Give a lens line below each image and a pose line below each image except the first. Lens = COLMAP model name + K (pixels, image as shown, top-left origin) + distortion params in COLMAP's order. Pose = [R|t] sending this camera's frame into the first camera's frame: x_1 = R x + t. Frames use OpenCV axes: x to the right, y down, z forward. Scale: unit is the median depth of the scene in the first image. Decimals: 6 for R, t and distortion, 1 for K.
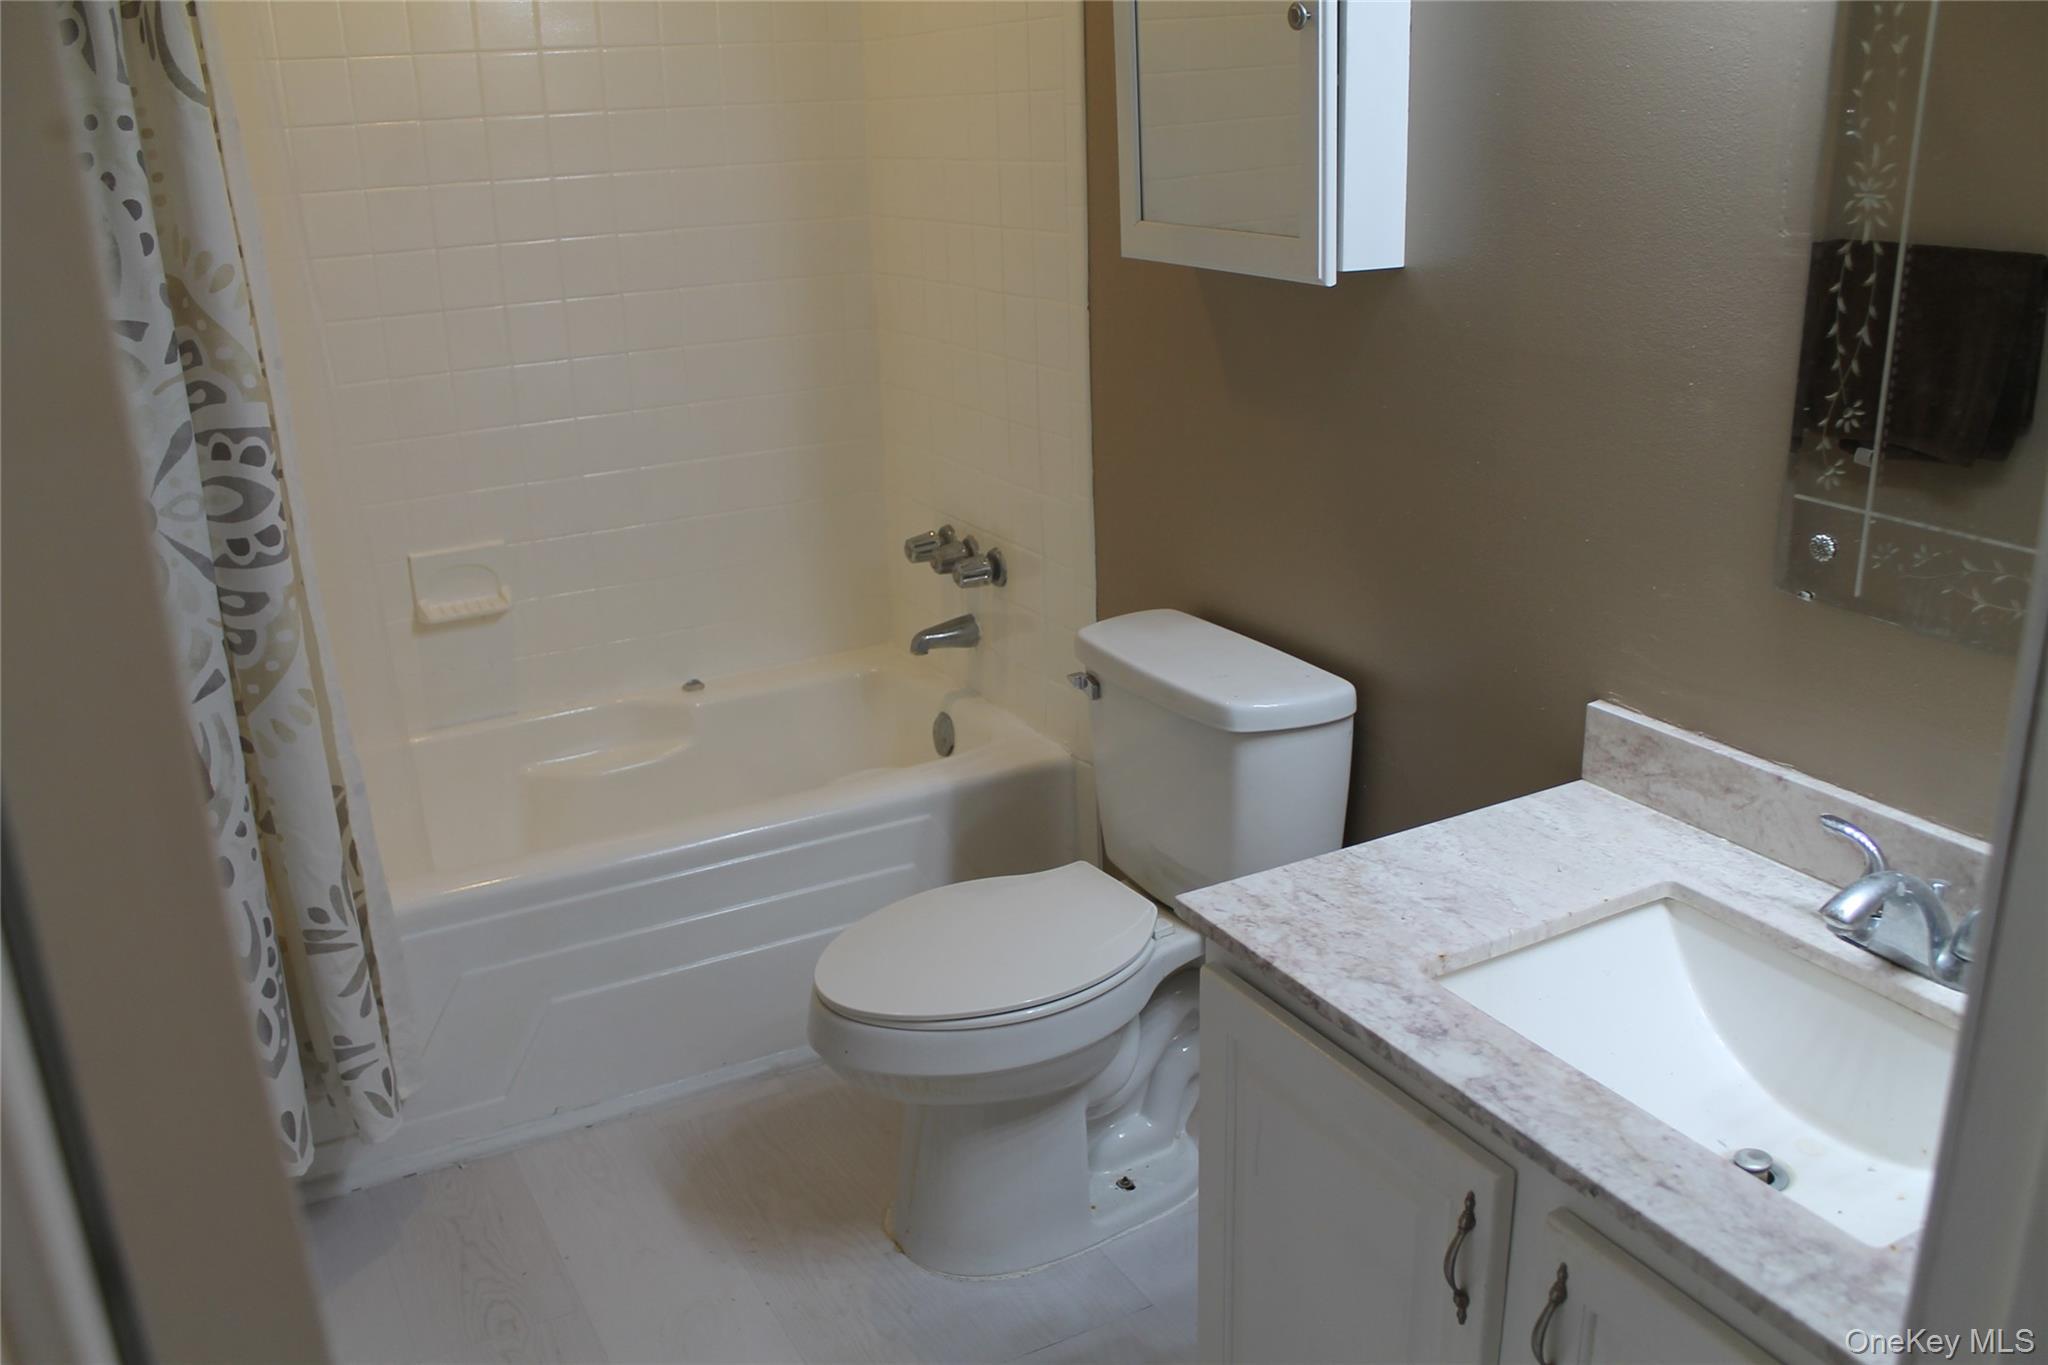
lens RADIAL K [[1689.5, 0, 1024.0], [0, 1689.5, 682.5], [0, 0, 1]] dist [-0.106713, 0.009471]
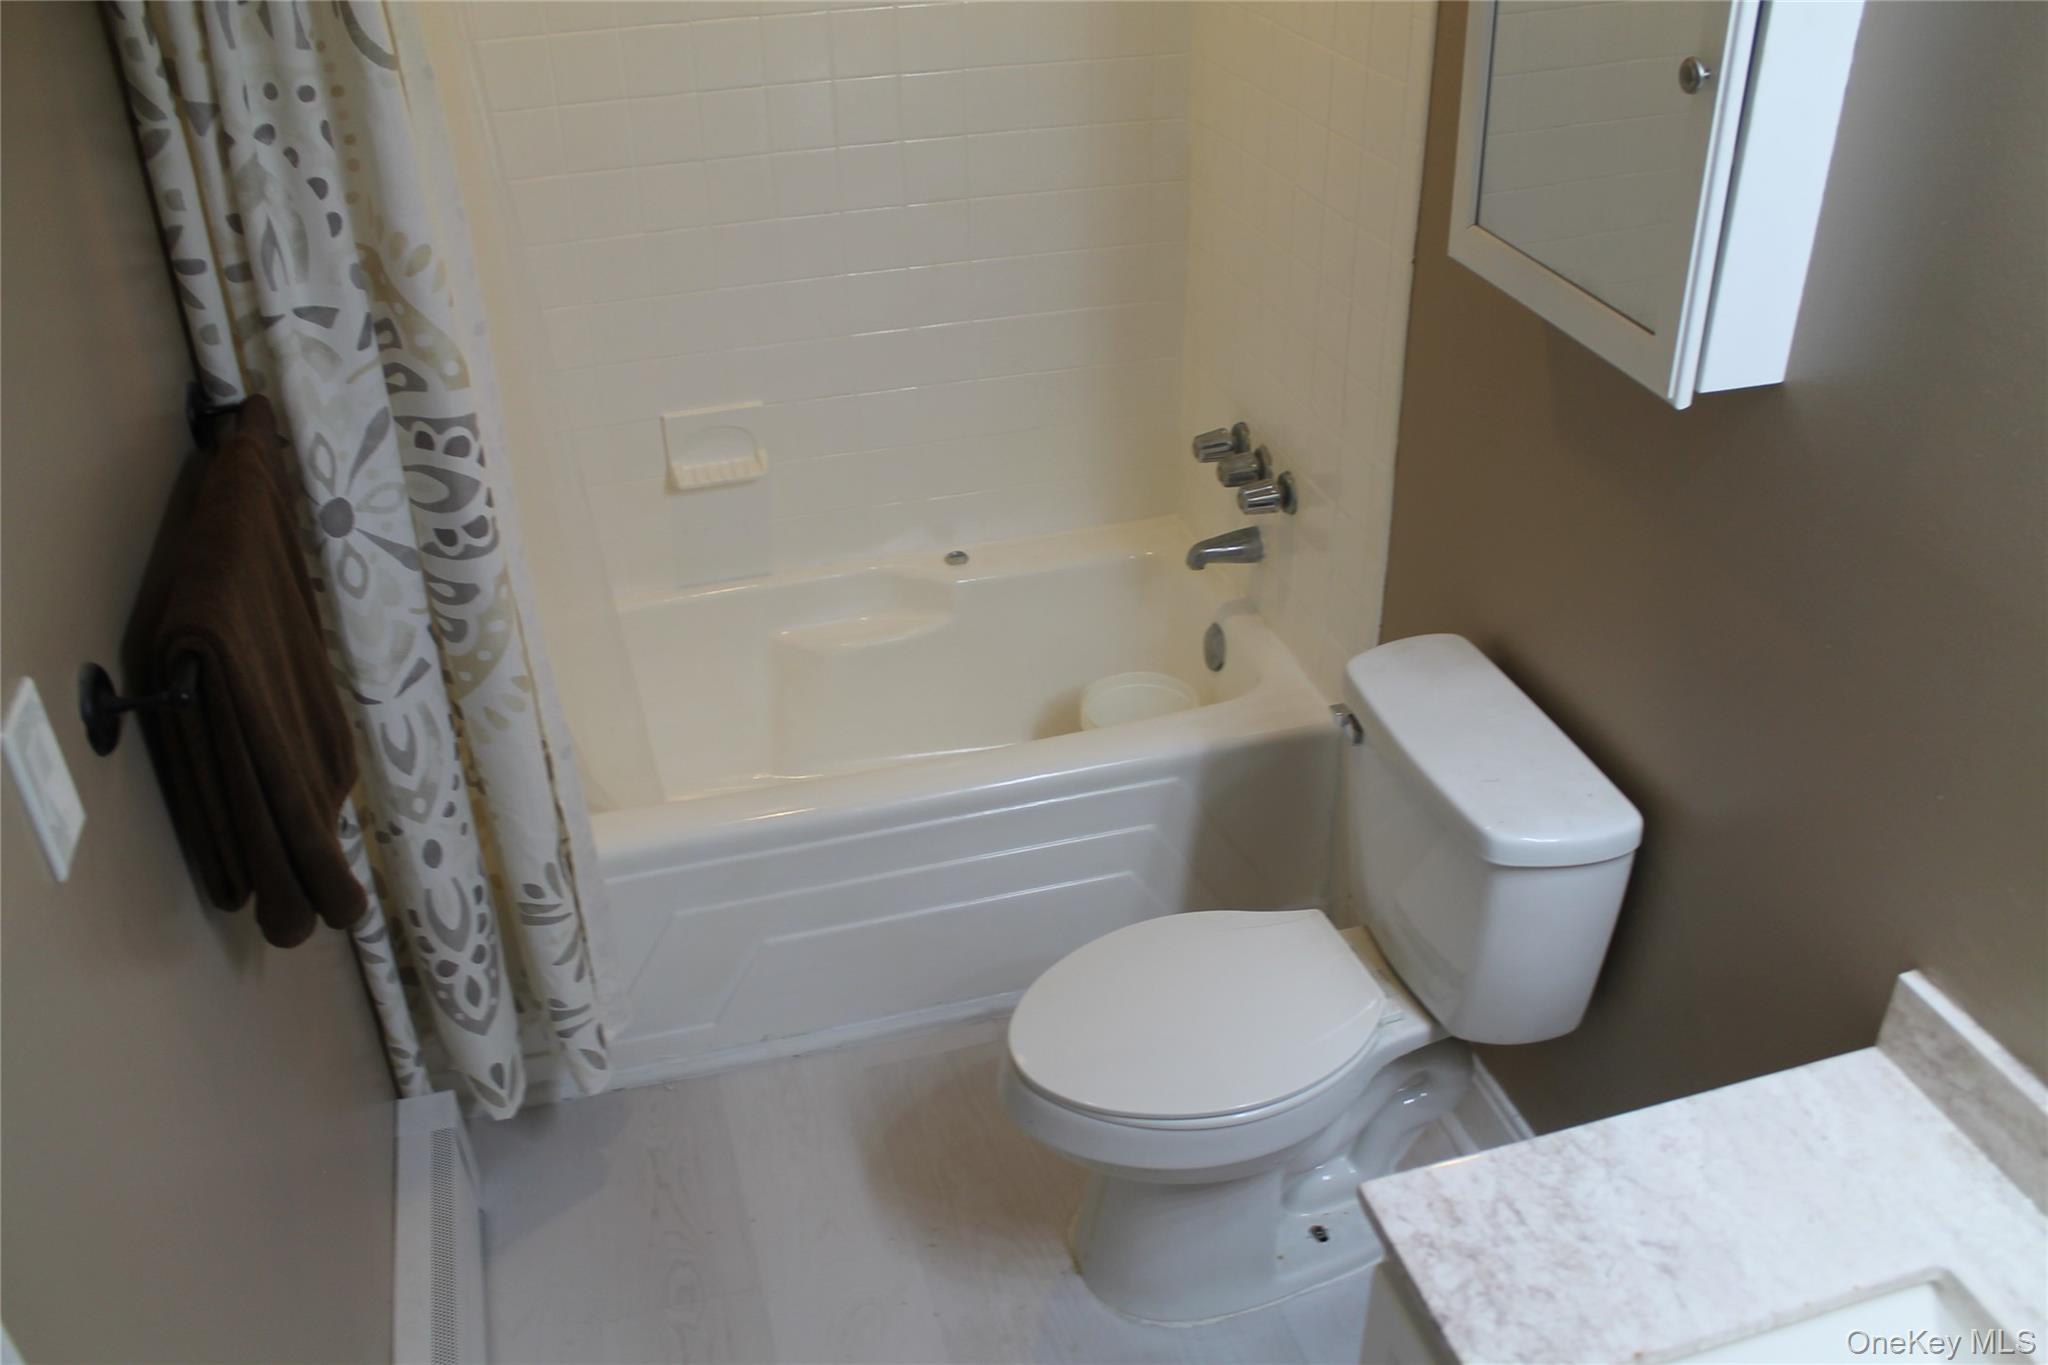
lens RADIAL K [[1731.8, 0, 1024.0], [0, 1731.8, 682.5], [0, 0, 1]] dist [-0.129327, 0.121070]
pose [[0.976168, 0.127036, -0.175948, 0.031767], [-0.084267, 0.969028, 0.232129, -0.257886], [0.199987, -0.211770, 0.956639, 0.113044]]
